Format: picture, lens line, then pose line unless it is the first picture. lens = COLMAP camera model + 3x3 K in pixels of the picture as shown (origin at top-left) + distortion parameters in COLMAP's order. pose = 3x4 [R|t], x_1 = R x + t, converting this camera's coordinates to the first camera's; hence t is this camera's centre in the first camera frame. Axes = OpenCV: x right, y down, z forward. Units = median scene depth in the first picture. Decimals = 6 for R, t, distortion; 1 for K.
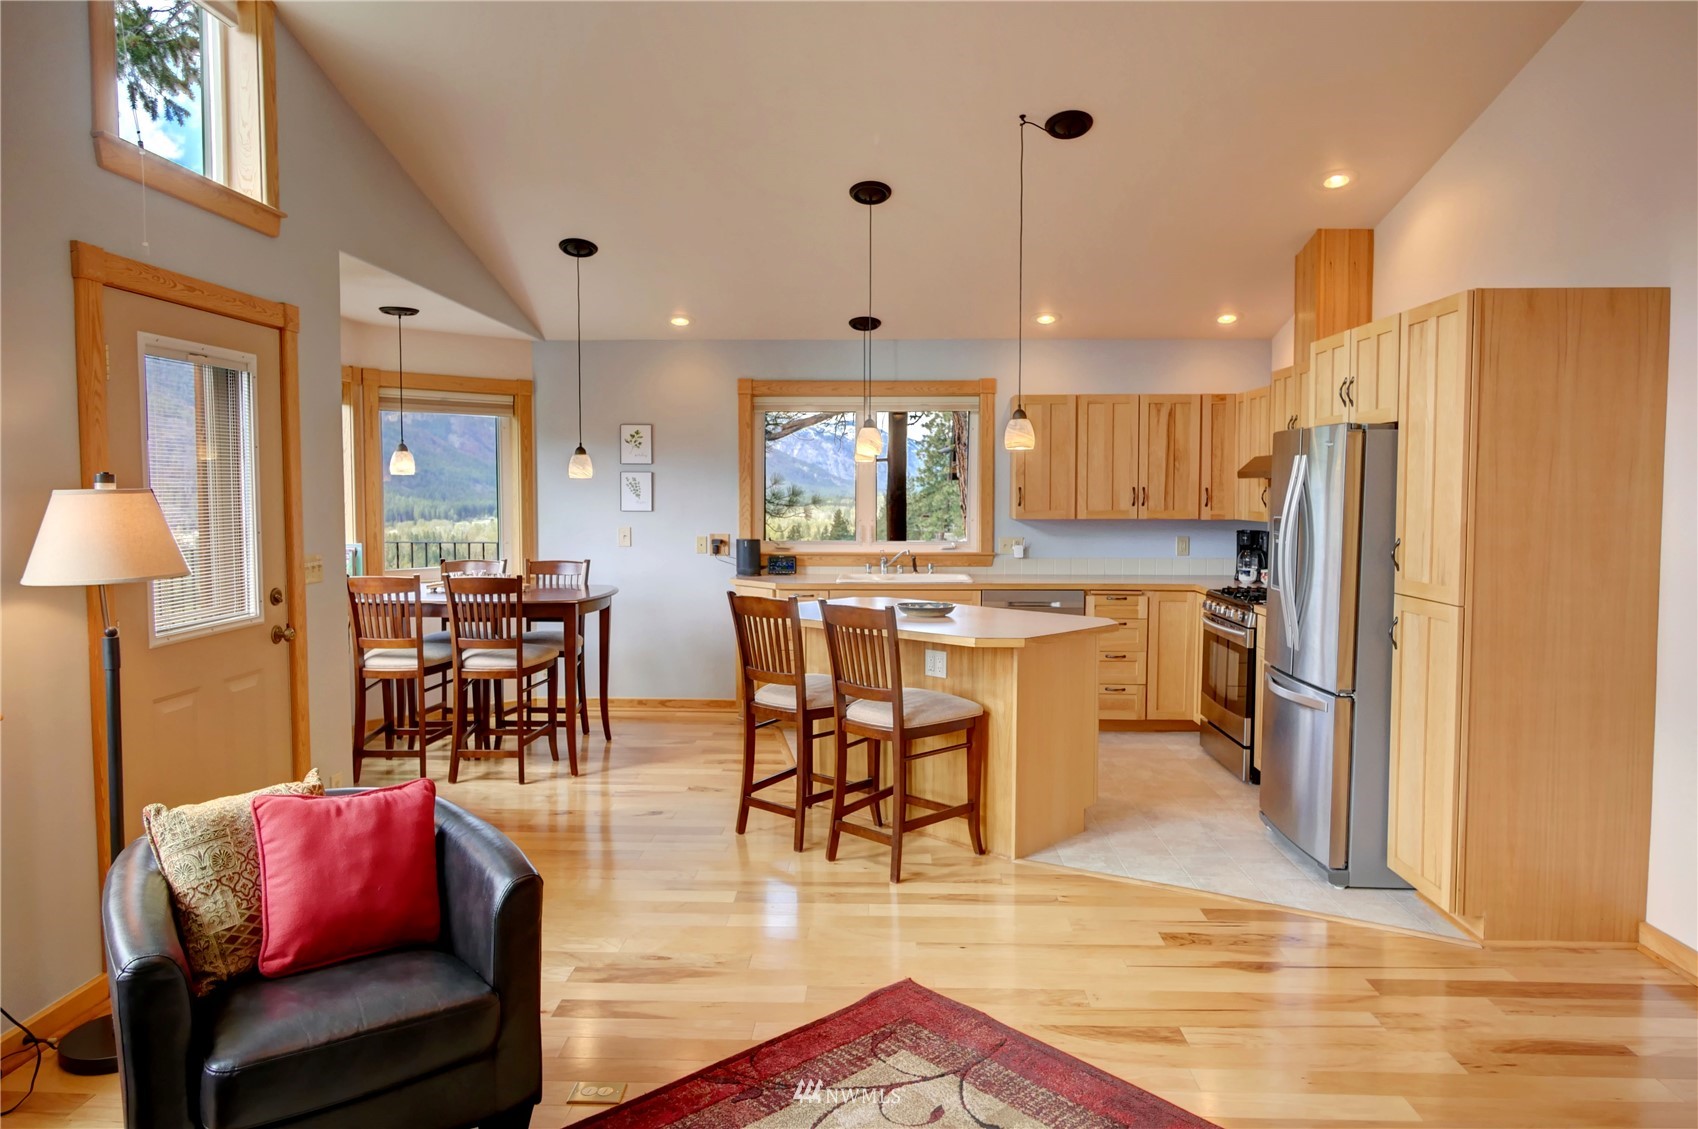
lens RADIAL K [[1080.0, 0, 856.1], [0, 1080.0, 549.3], [0, 0, 1]] dist [-0.001528, -0.001141]
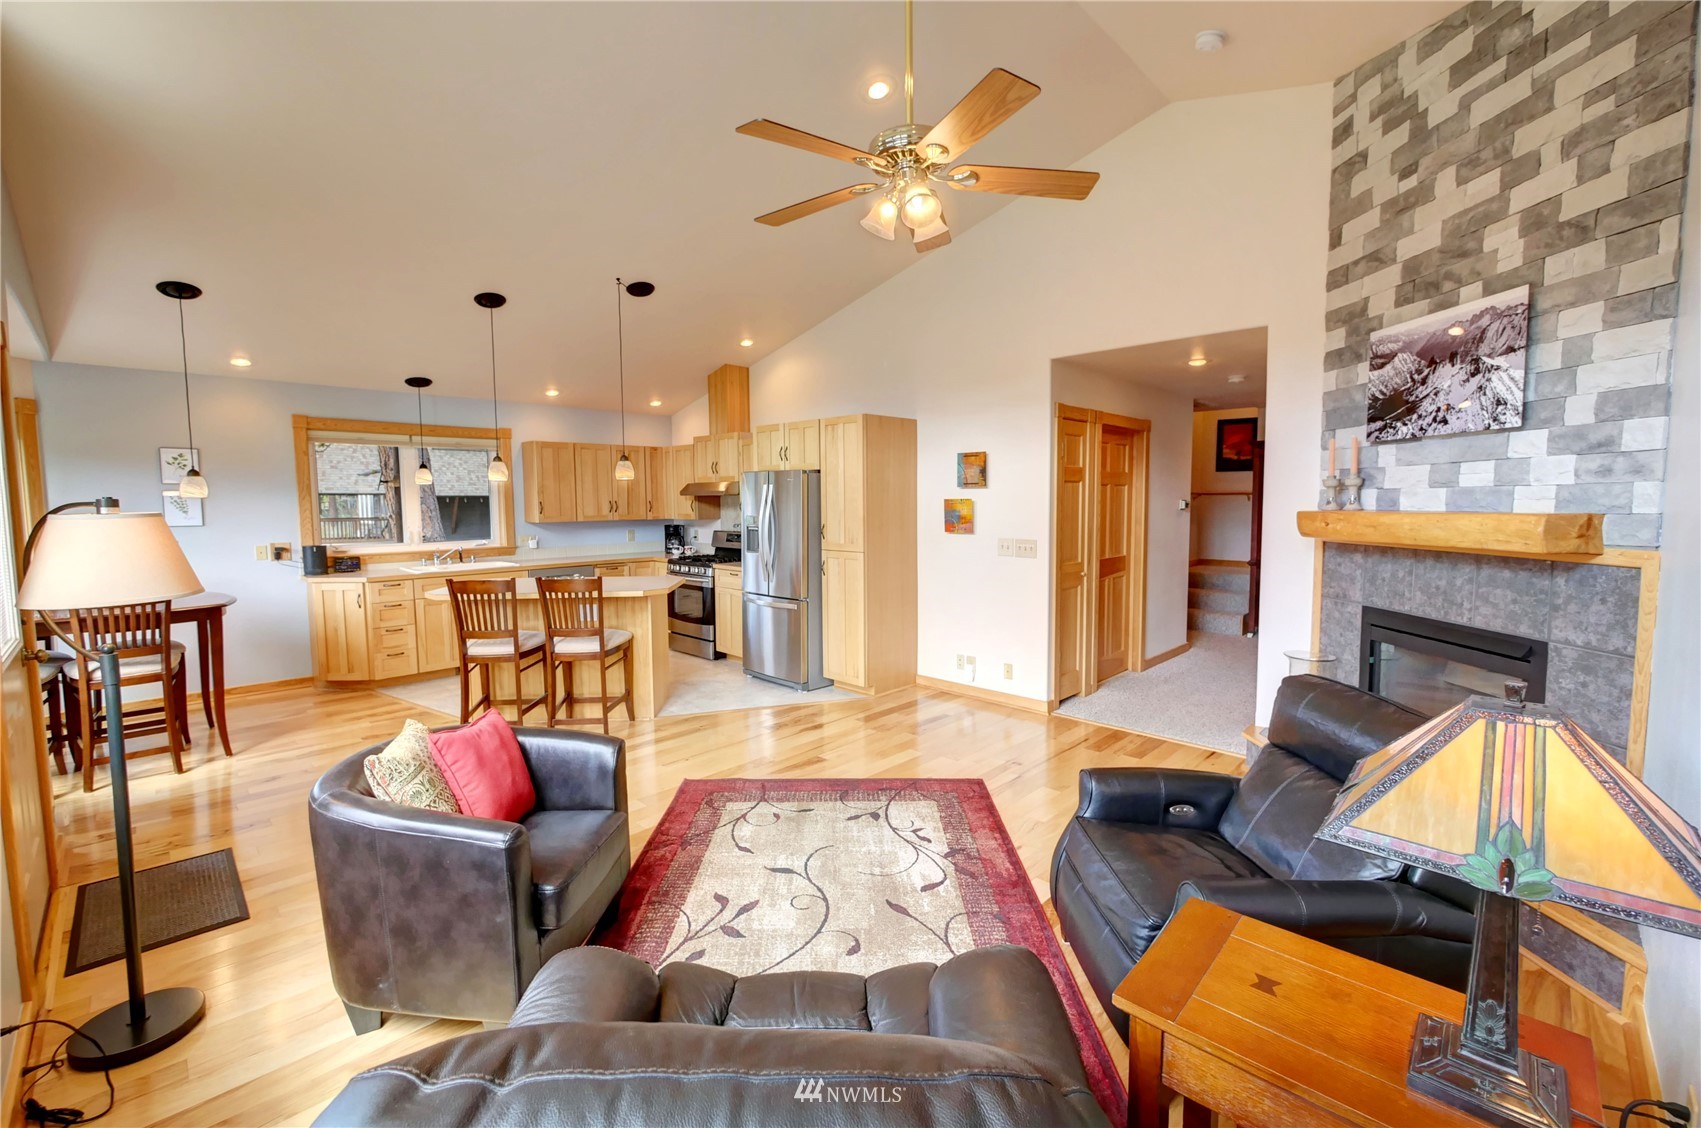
lens RADIAL K [[706.5, 0, 848.8], [0, 706.5, 552.6], [0, 0, 1]] dist [-0.006368, 0.000050]
pose [[0.677204, -0.061748, 0.733200, -0.346887], [0.048093, 0.998056, 0.039634, -0.004785], [-0.734222, 0.008421, 0.678857, 0.003135]]
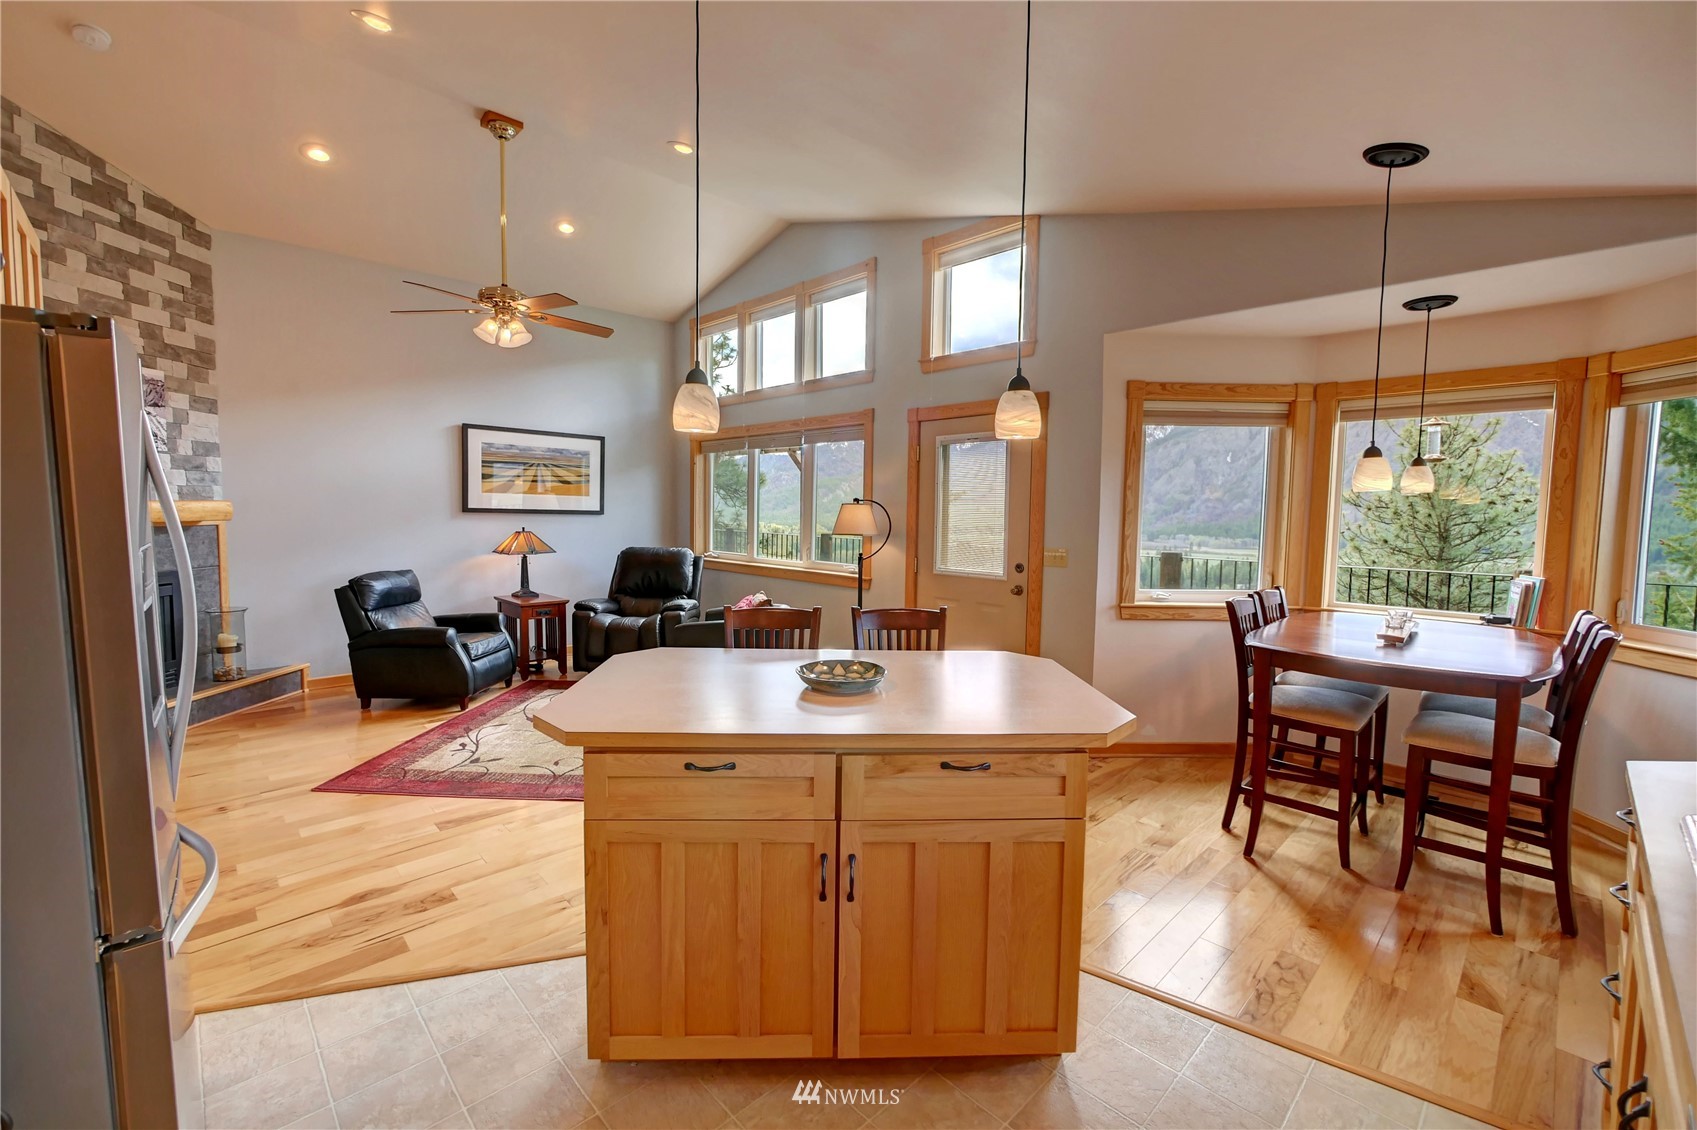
lens RADIAL K [[704.4, 0, 848.7], [0, 704.4, 559.9], [0, 0, 1]] dist [-0.003684, -0.000450]
pose [[-0.700365, 0.041605, -0.712571, 0.319113], [-0.054523, 0.992265, 0.111524, -0.056221], [0.711700, 0.116959, -0.692679, 1.117767]]
